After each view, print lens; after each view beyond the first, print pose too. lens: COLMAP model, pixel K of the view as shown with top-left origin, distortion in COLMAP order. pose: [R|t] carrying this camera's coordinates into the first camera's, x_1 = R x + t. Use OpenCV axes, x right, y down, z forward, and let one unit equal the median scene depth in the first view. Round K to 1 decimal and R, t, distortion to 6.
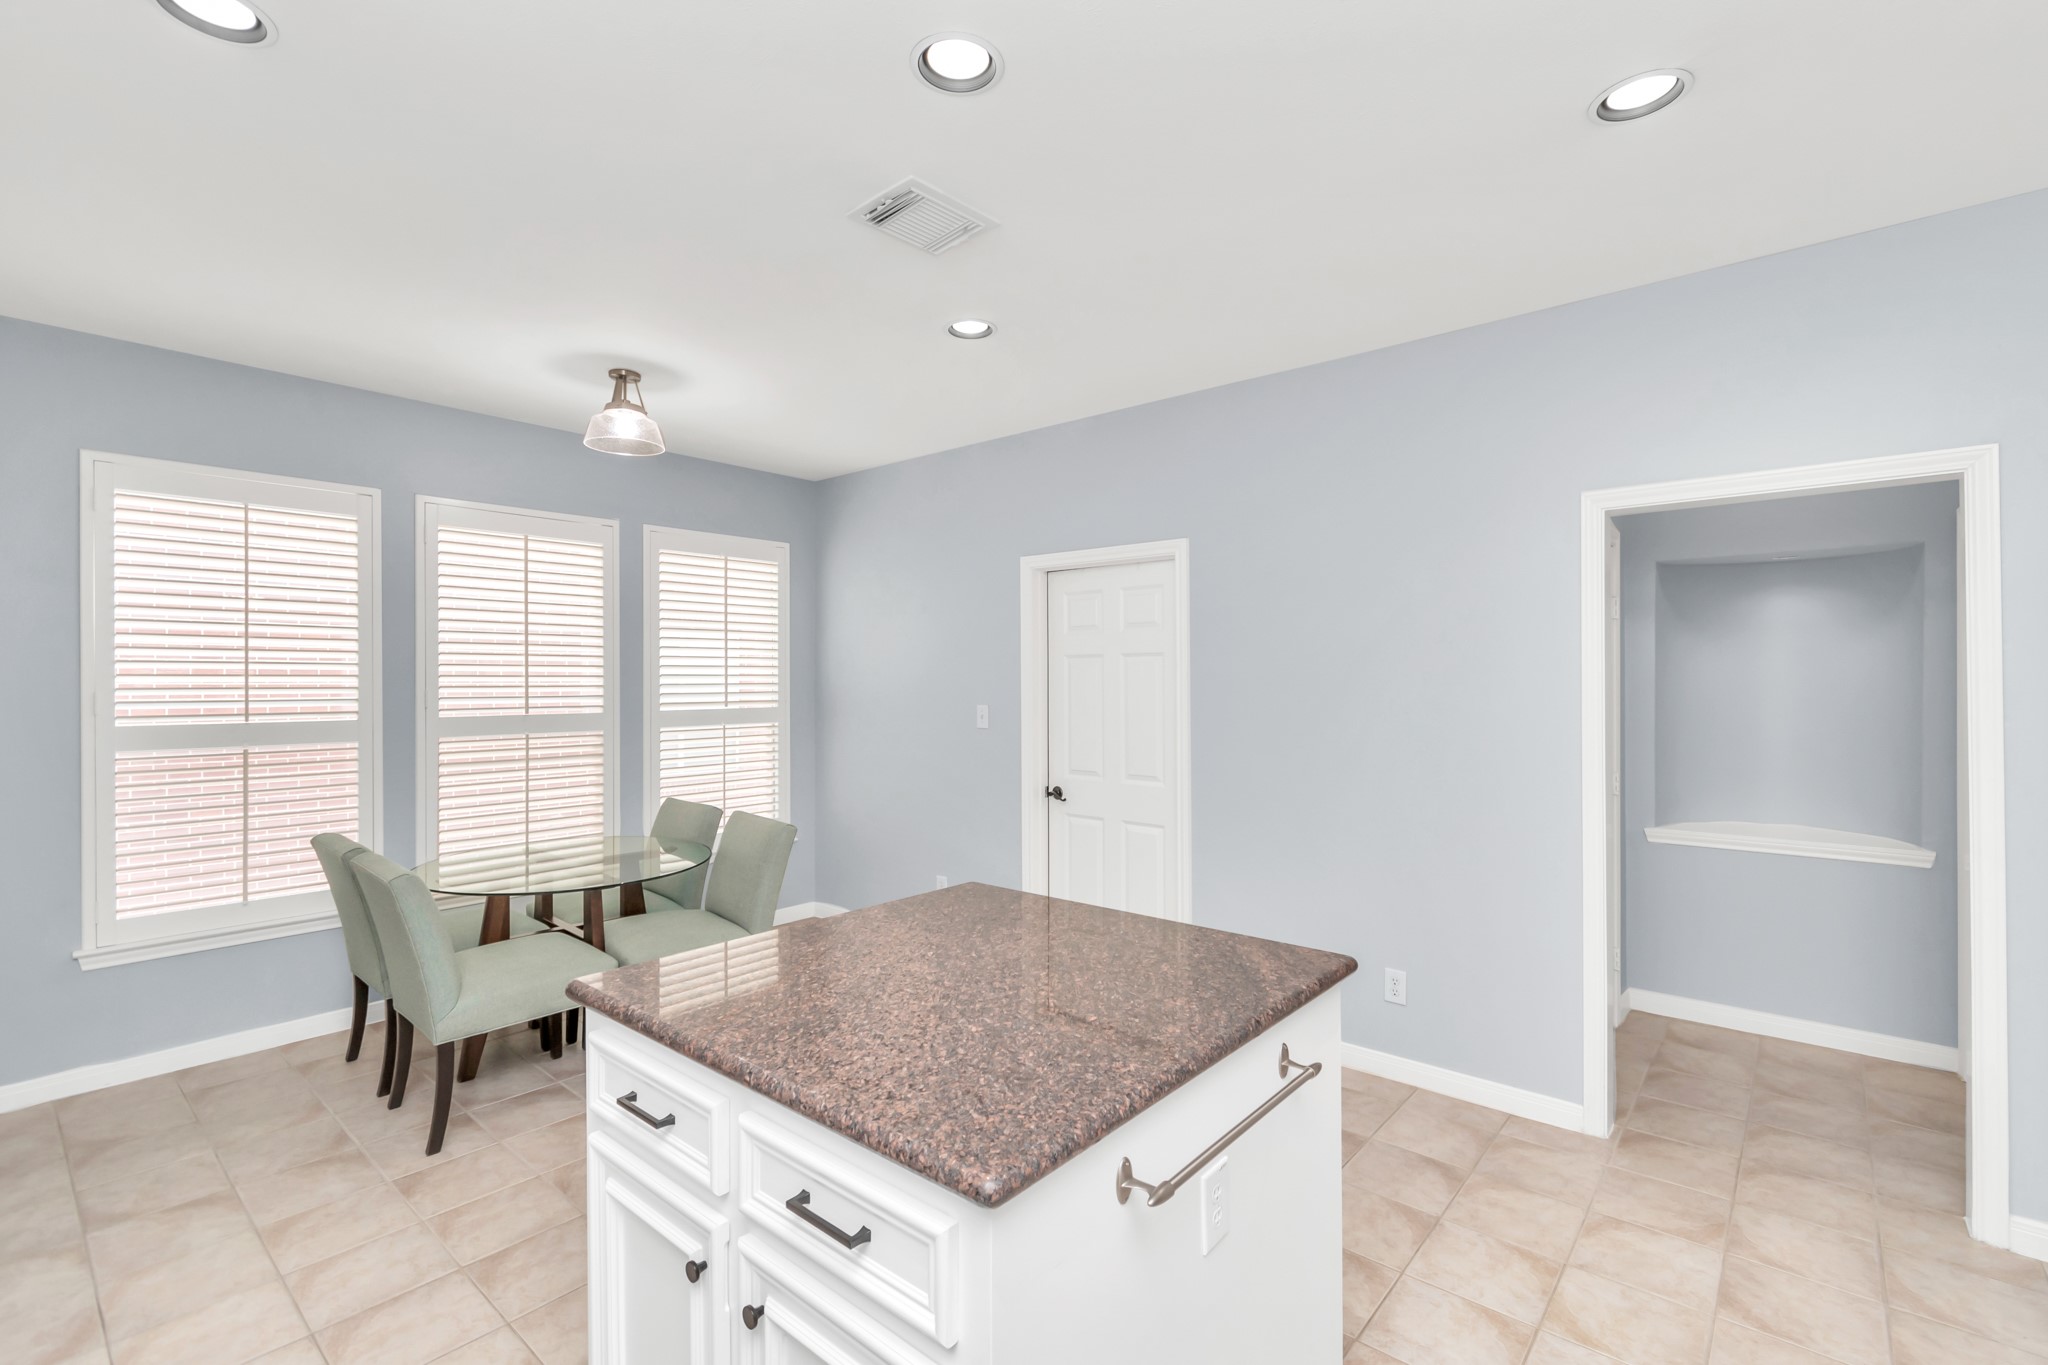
lens RADIAL K [[905.6, 0, 1018.6], [0, 905.6, 681.2], [0, 0, 1]] dist [0.001586, -0.000325]
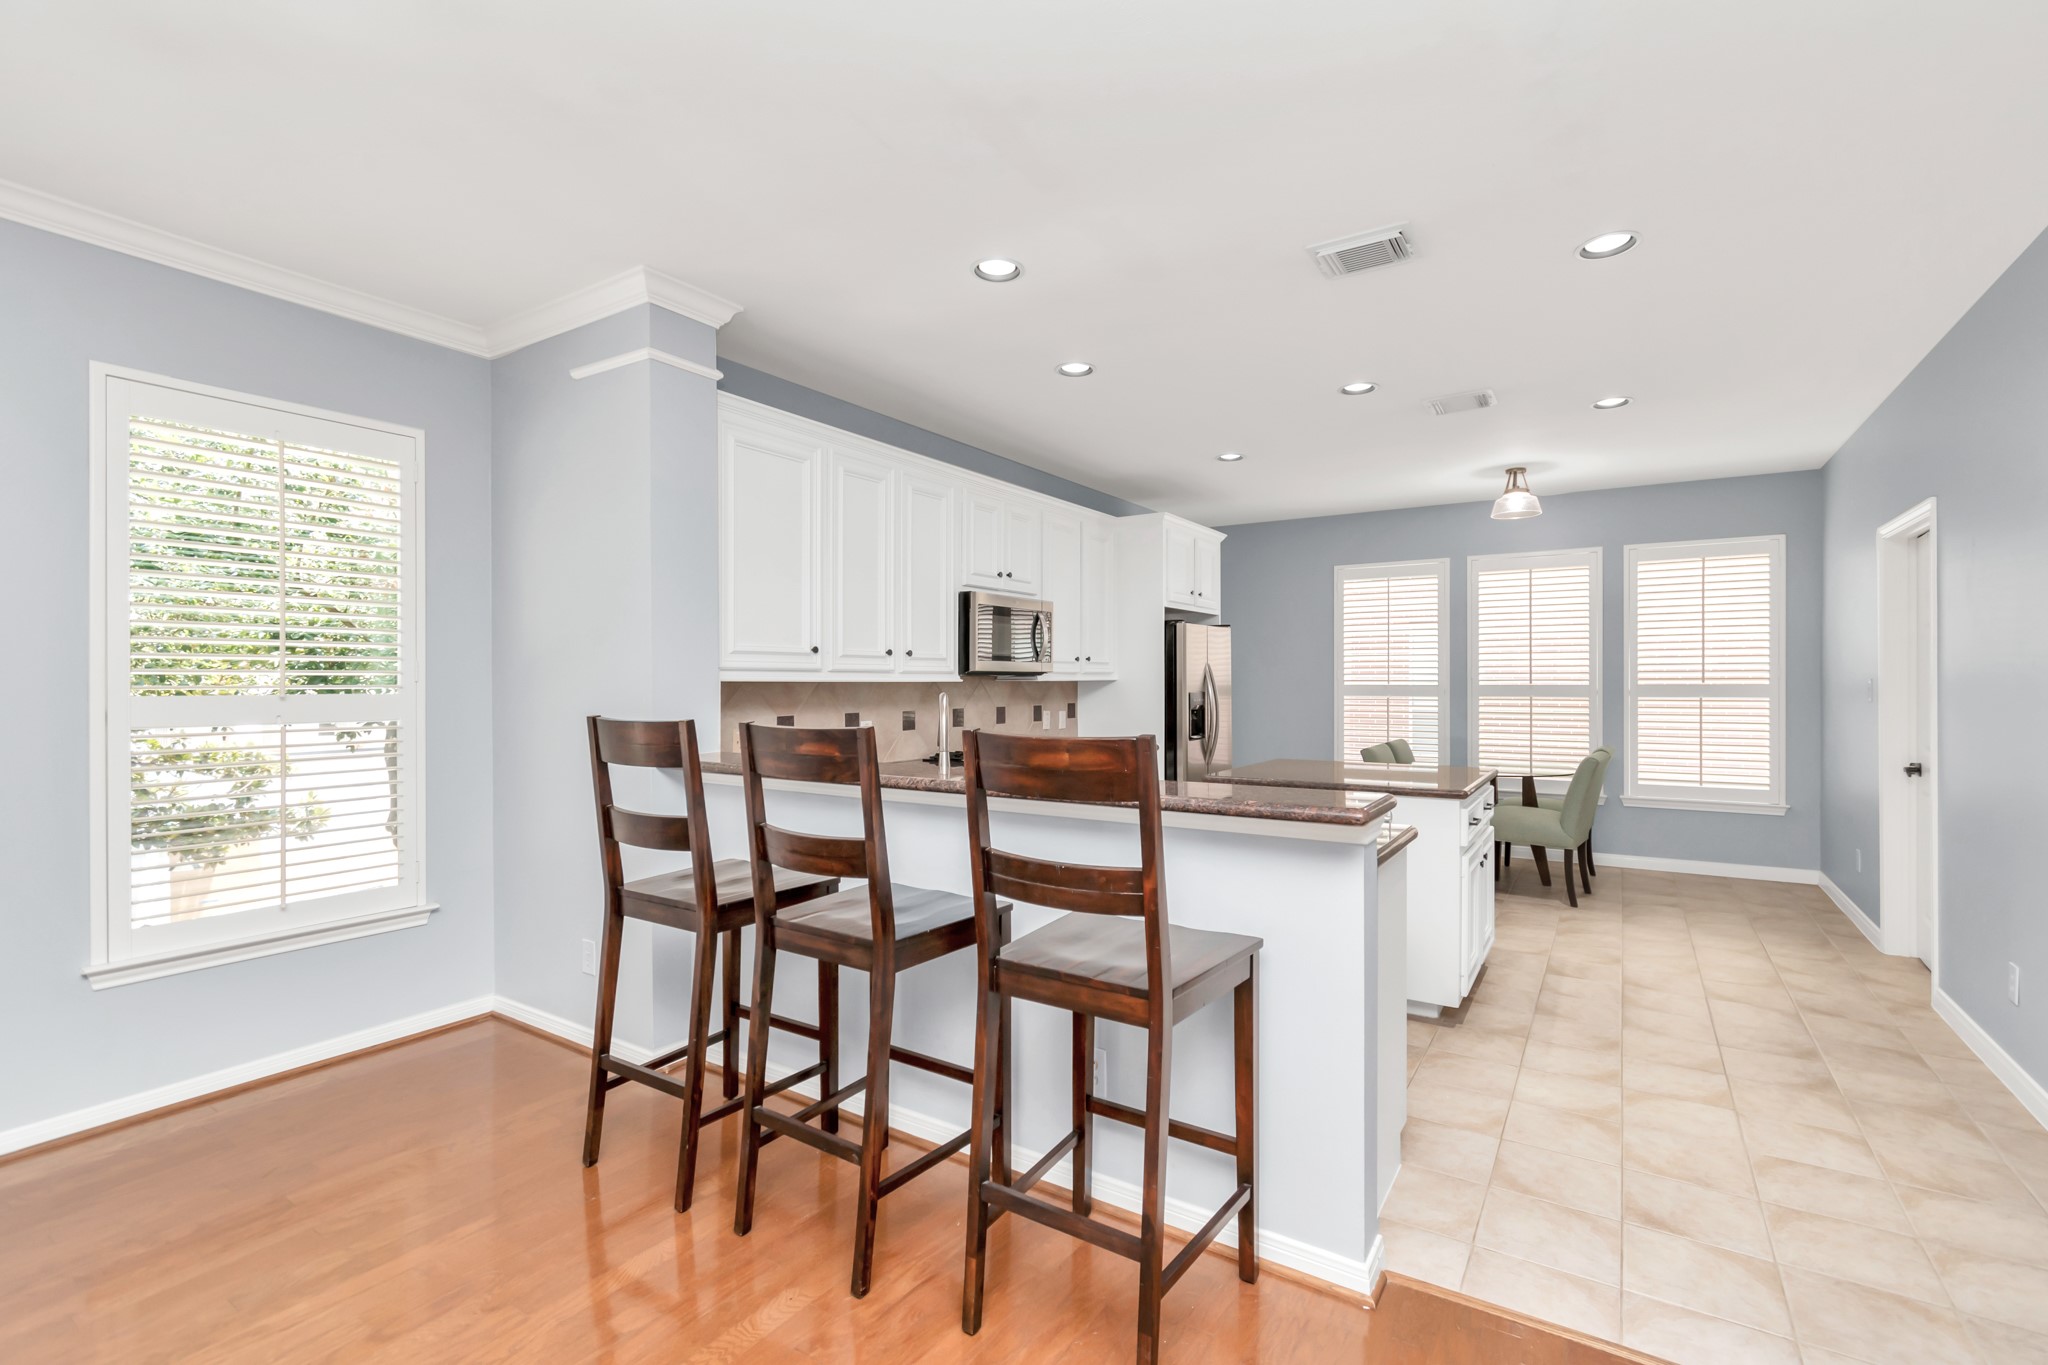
lens RADIAL K [[915.6, 0, 1046.5], [0, 915.6, 684.1], [0, 0, 1]] dist [0.000362, 0.000129]
pose [[0.143255, 0.002818, -0.989682, 1.057349], [0.001127, 0.999995, 0.003011, 0.036080], [0.989685, -0.001547, 0.143251, -0.064326]]
